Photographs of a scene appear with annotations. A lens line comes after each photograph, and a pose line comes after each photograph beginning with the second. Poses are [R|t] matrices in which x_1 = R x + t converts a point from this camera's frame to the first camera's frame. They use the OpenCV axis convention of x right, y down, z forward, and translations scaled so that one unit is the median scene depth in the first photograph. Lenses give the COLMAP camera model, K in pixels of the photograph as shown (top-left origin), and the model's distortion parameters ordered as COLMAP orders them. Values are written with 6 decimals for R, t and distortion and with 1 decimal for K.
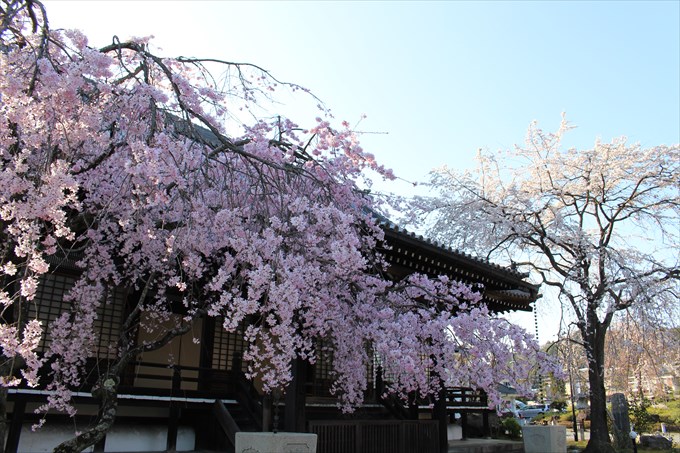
lens RADIAL K [[556.0, 0, 340.0], [0, 556.0, 226.5], [0, 0, 1]] dist [-0.151296, 0.116866]
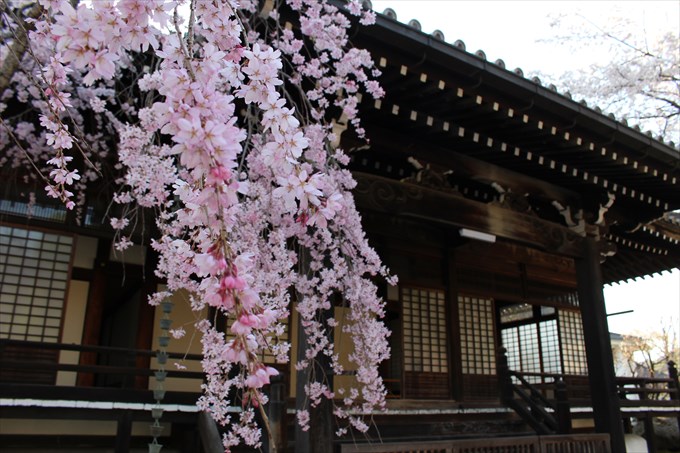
lens RADIAL K [[556.0, 0, 340.0], [0, 556.0, 226.5], [0, 0, 1]] dist [-0.151296, 0.116866]
pose [[0.965173, -0.098055, -0.242542, 0.063816], [0.094635, 0.995179, -0.025741, 0.124757], [0.243897, 0.001891, 0.969799, 0.378822]]
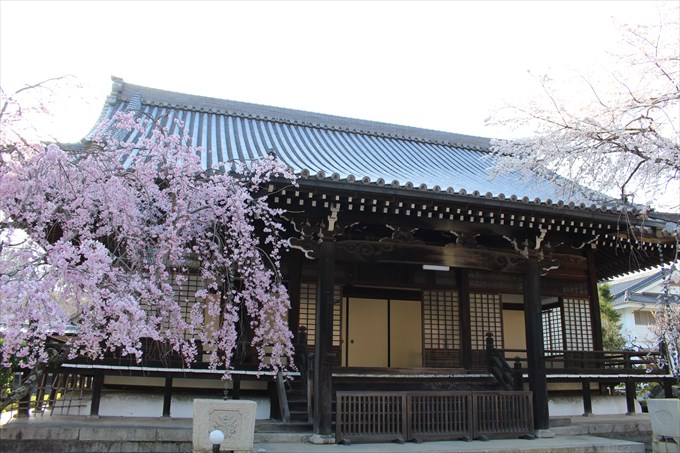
lens RADIAL K [[556.0, 0, 340.0], [0, 556.0, 226.5], [0, 0, 1]] dist [-0.151296, 0.116866]
pose [[0.861243, -0.140401, -0.488413, 0.359839], [0.160347, 0.987060, -0.000995, 0.046884], [0.482233, -0.077459, 0.872612, 0.116828]]
